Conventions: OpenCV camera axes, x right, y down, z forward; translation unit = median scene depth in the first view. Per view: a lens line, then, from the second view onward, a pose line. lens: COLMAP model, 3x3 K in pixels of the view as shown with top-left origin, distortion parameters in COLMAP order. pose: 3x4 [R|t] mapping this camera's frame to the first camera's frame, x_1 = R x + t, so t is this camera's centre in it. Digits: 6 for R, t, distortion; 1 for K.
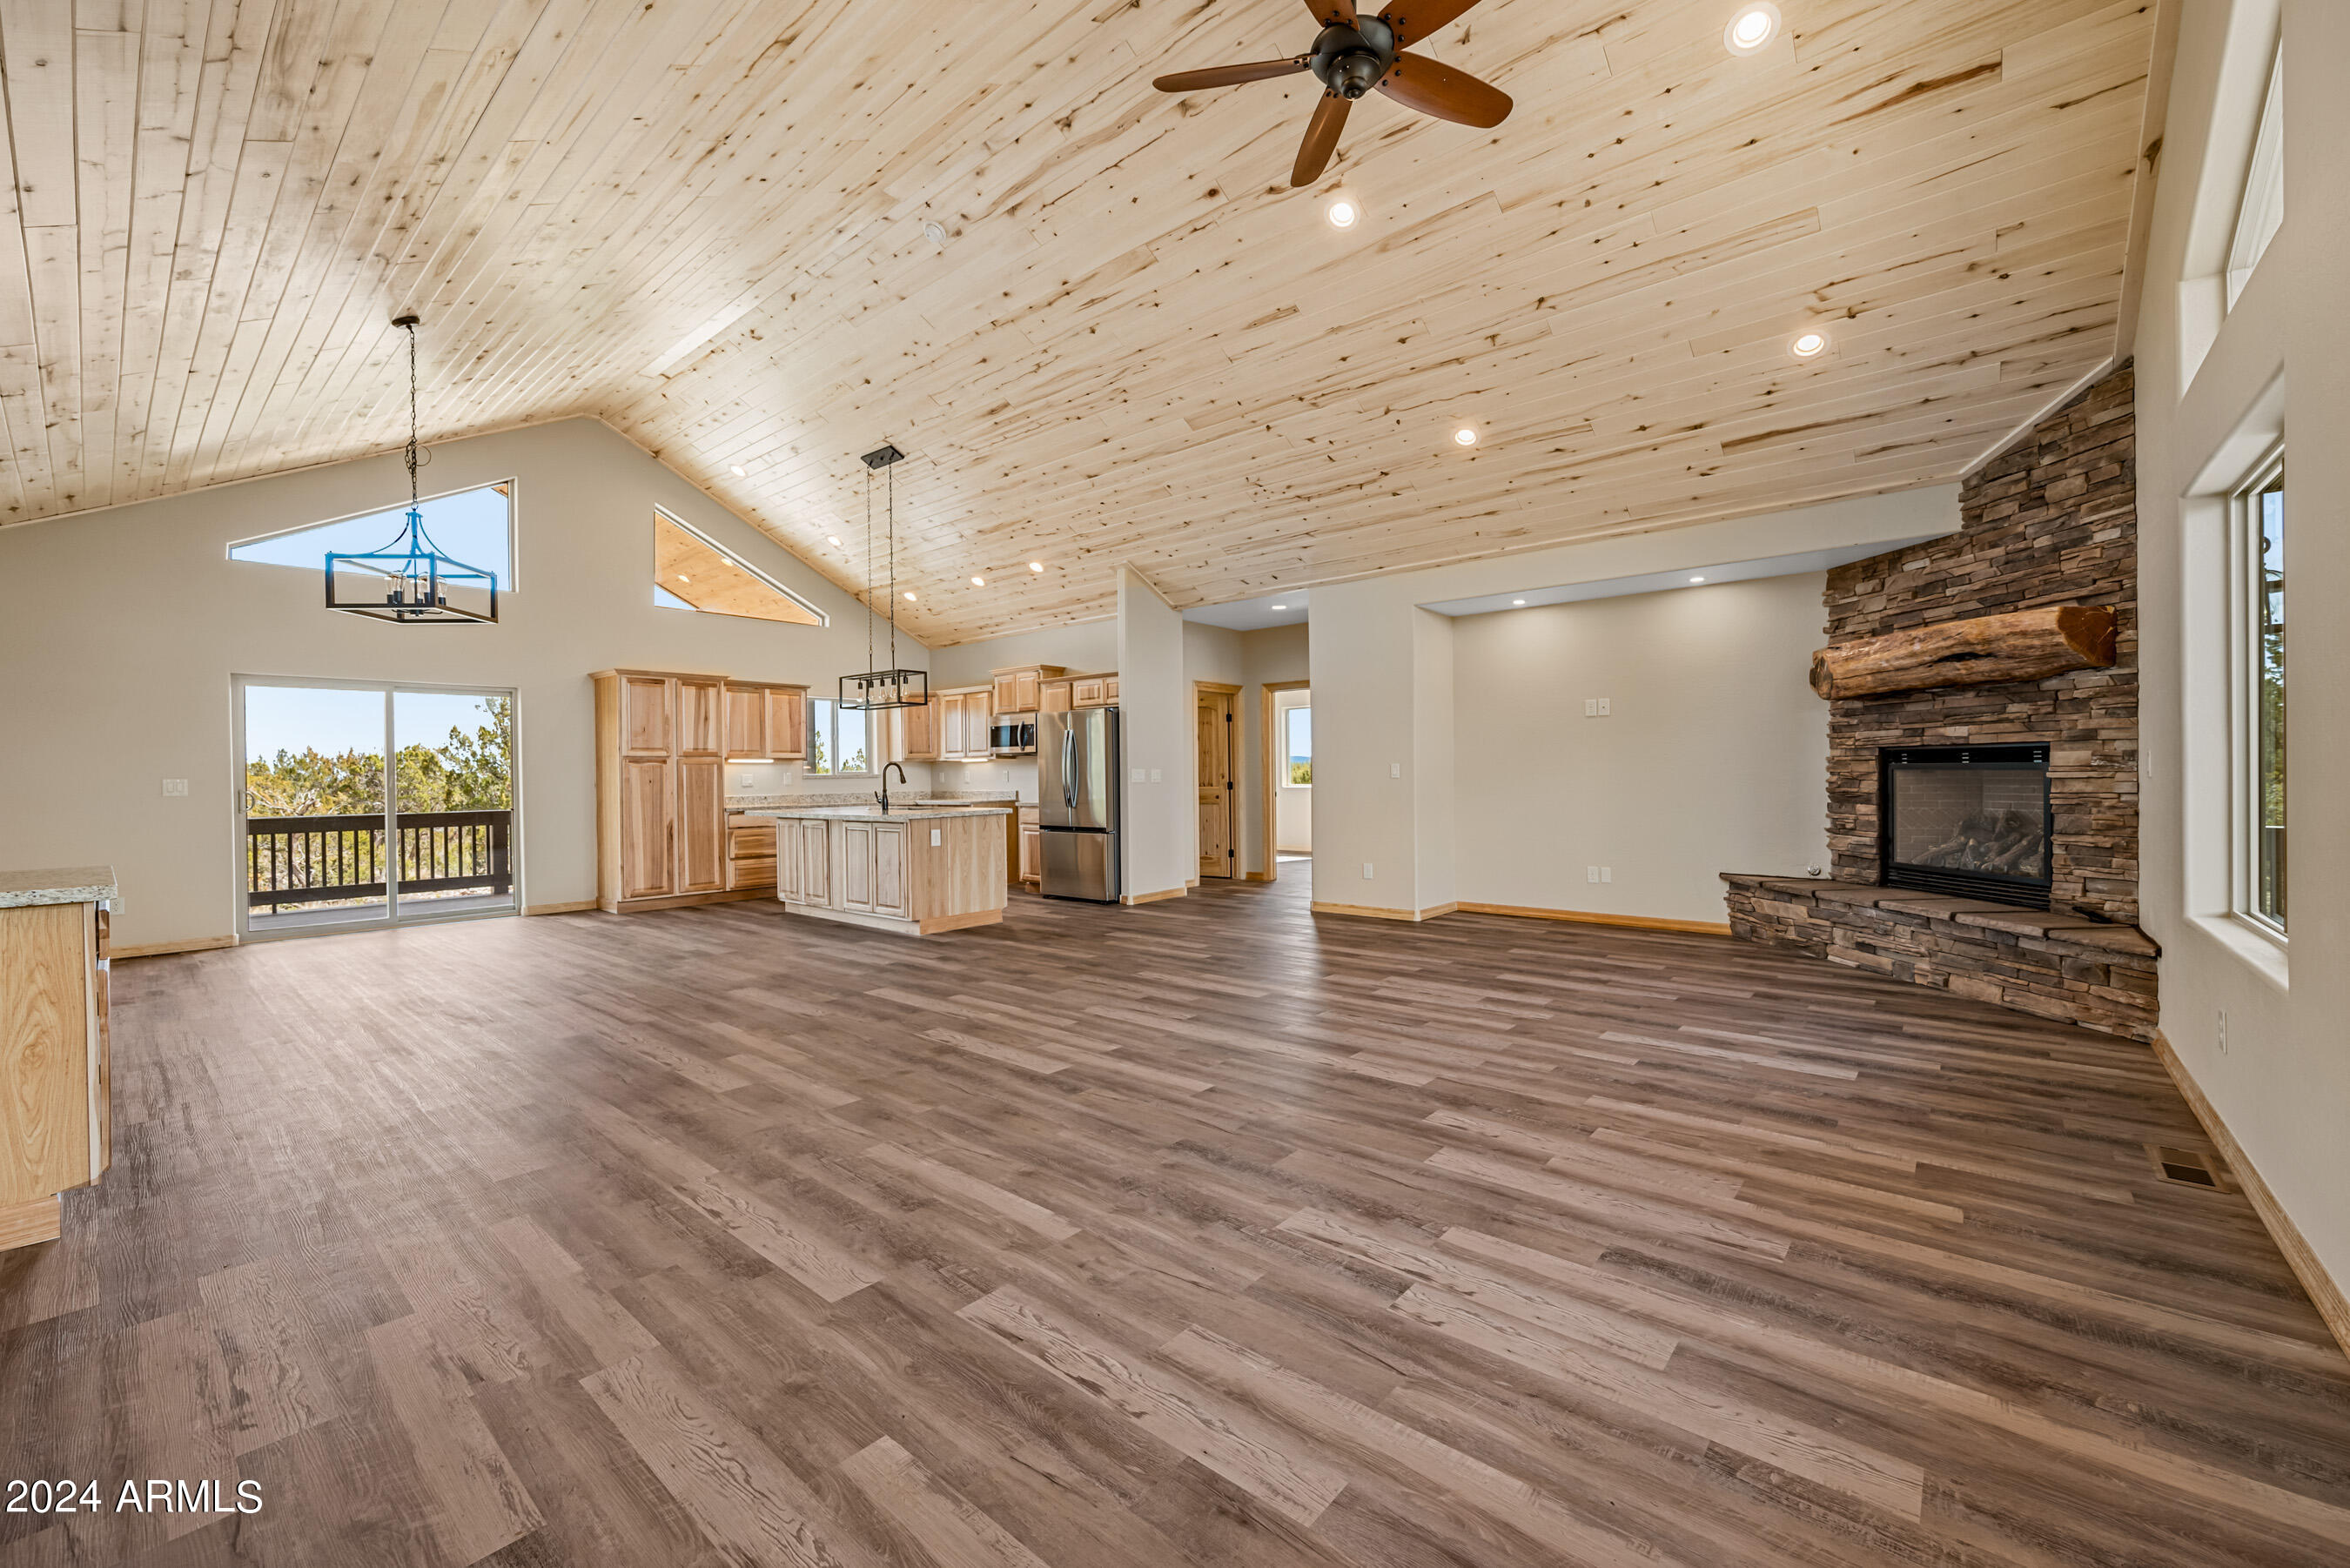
lens RADIAL K [[933.3, 0, 1177.1], [0, 933.3, 778.2], [0, 0, 1]] dist [-0.002350, 0.000471]
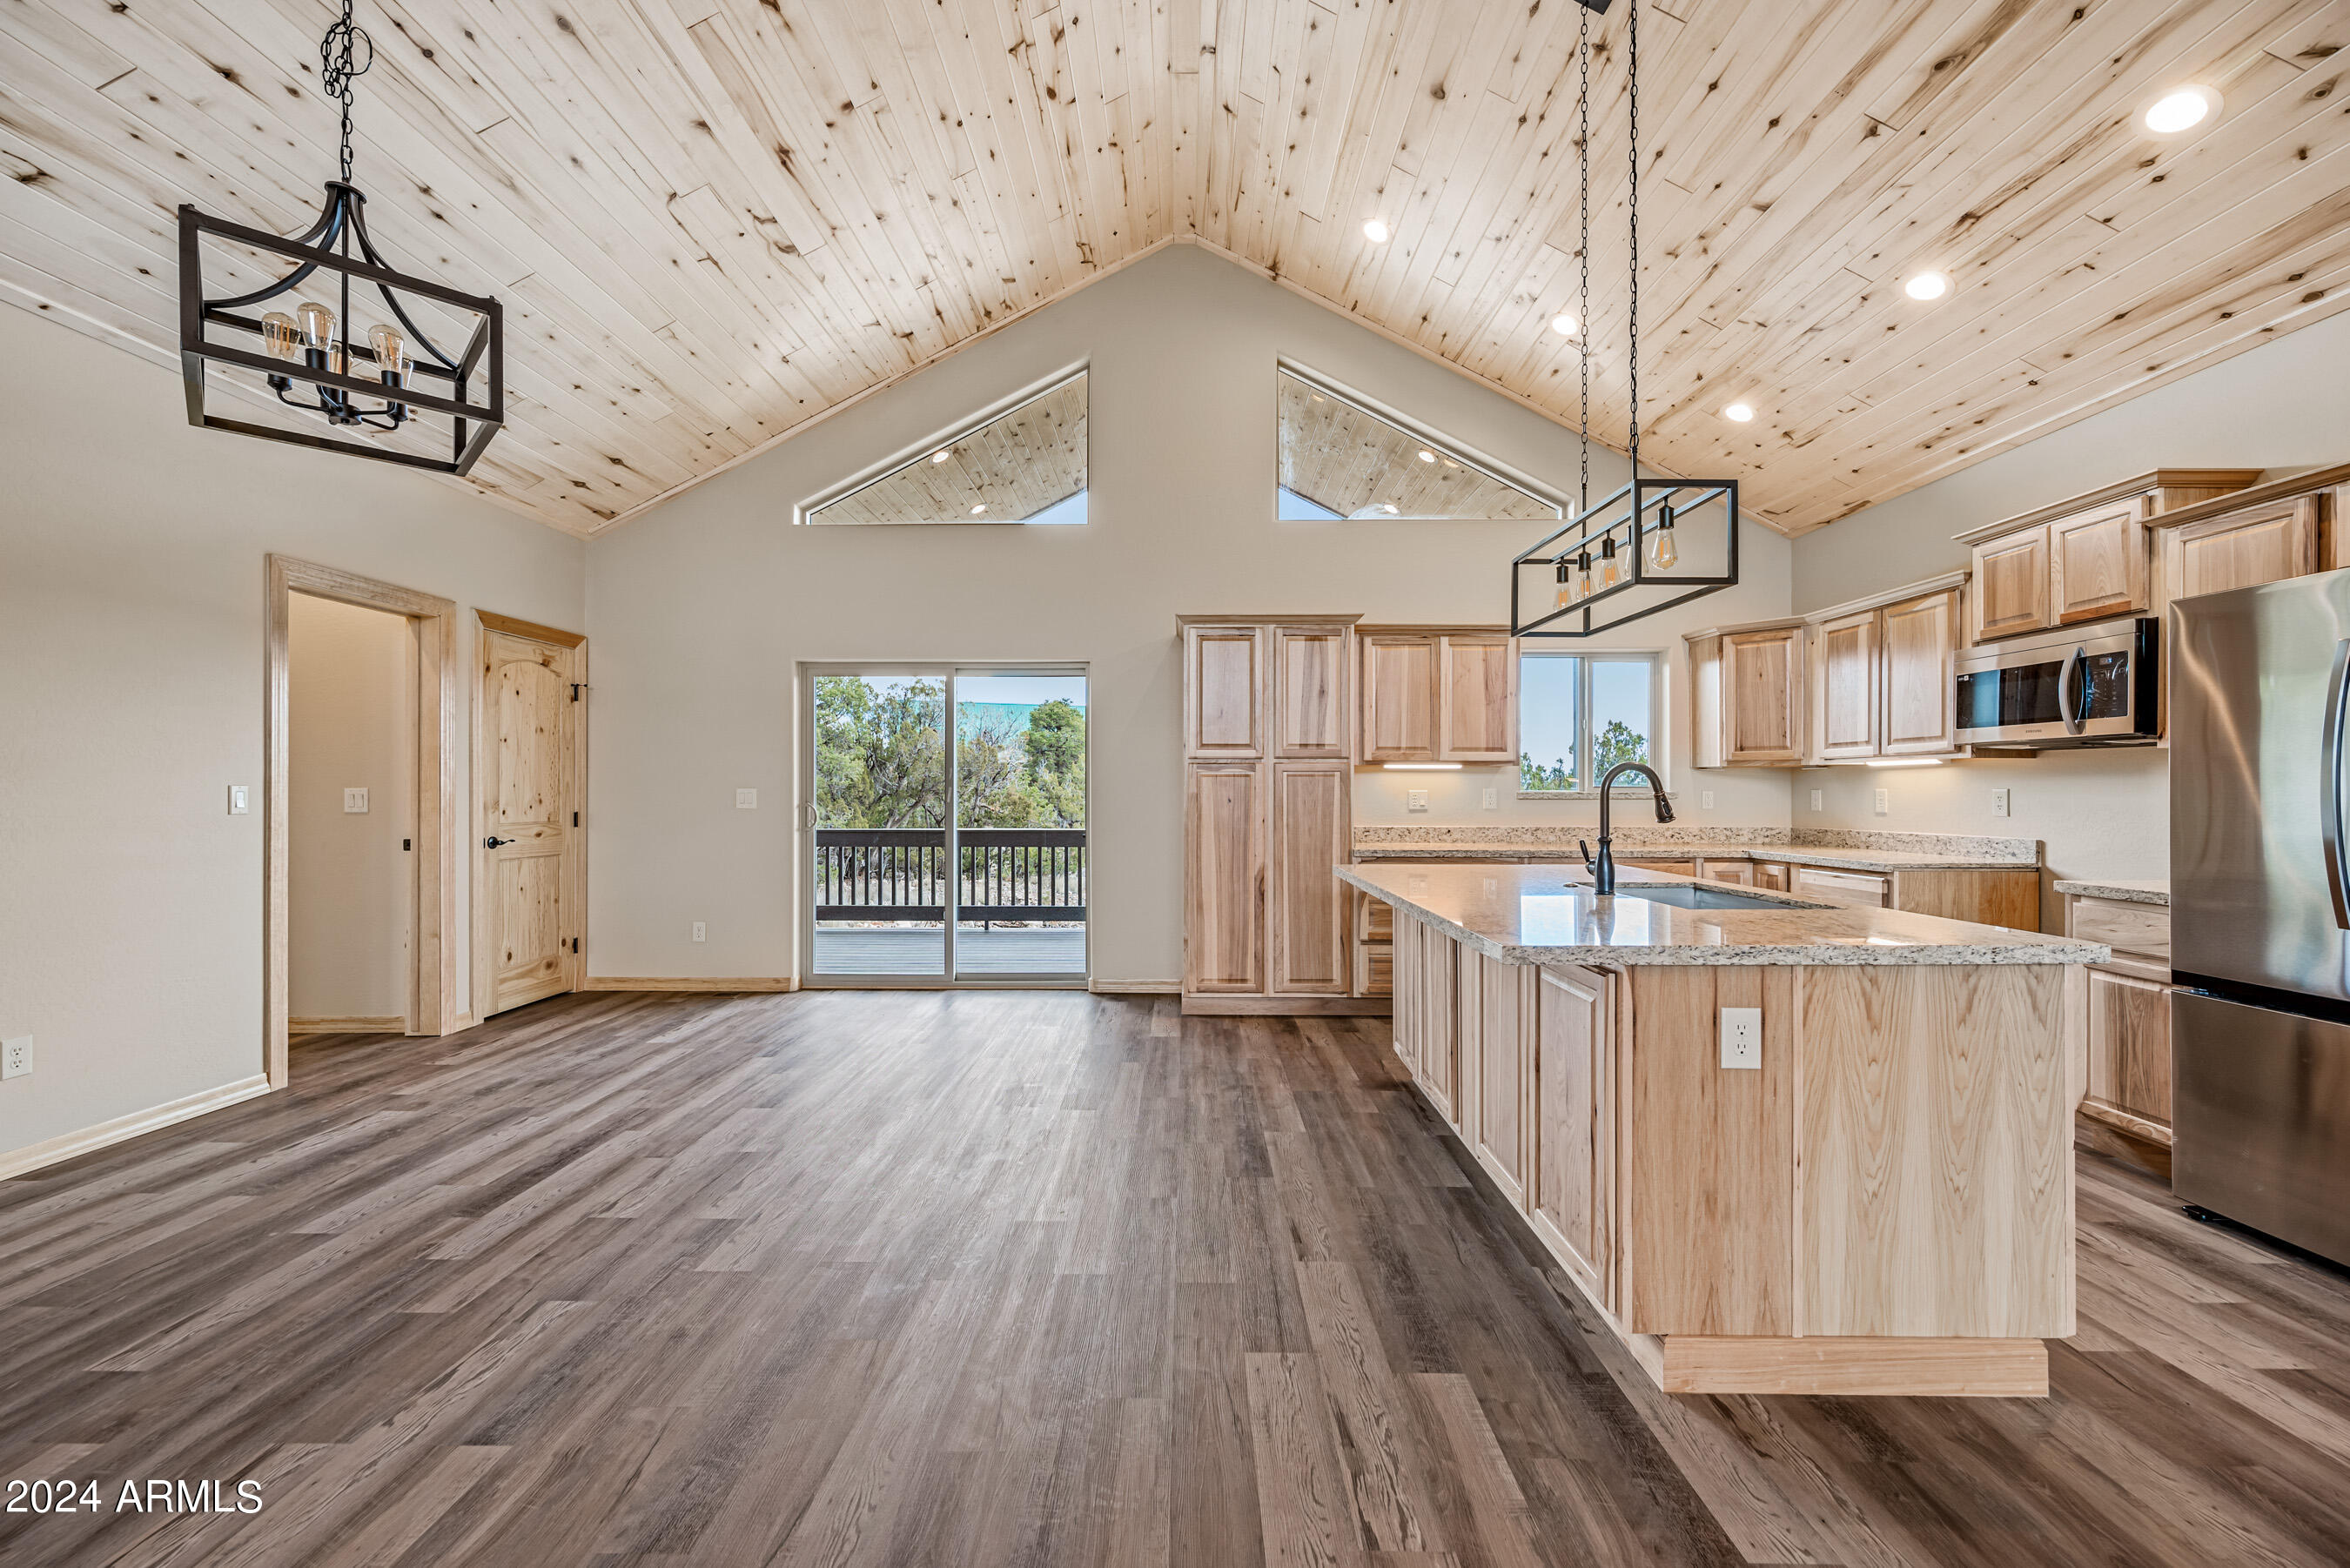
lens RADIAL K [[933.3, 0, 1171.7], [0, 933.3, 791.4], [0, 0, 1]] dist [-0.002350, 0.000471]
pose [[0.644915, 0.012465, -0.764153, -0.226336], [-0.013701, 0.999895, 0.004747, -0.007558], [0.764132, 0.007408, 0.645018, 0.991915]]
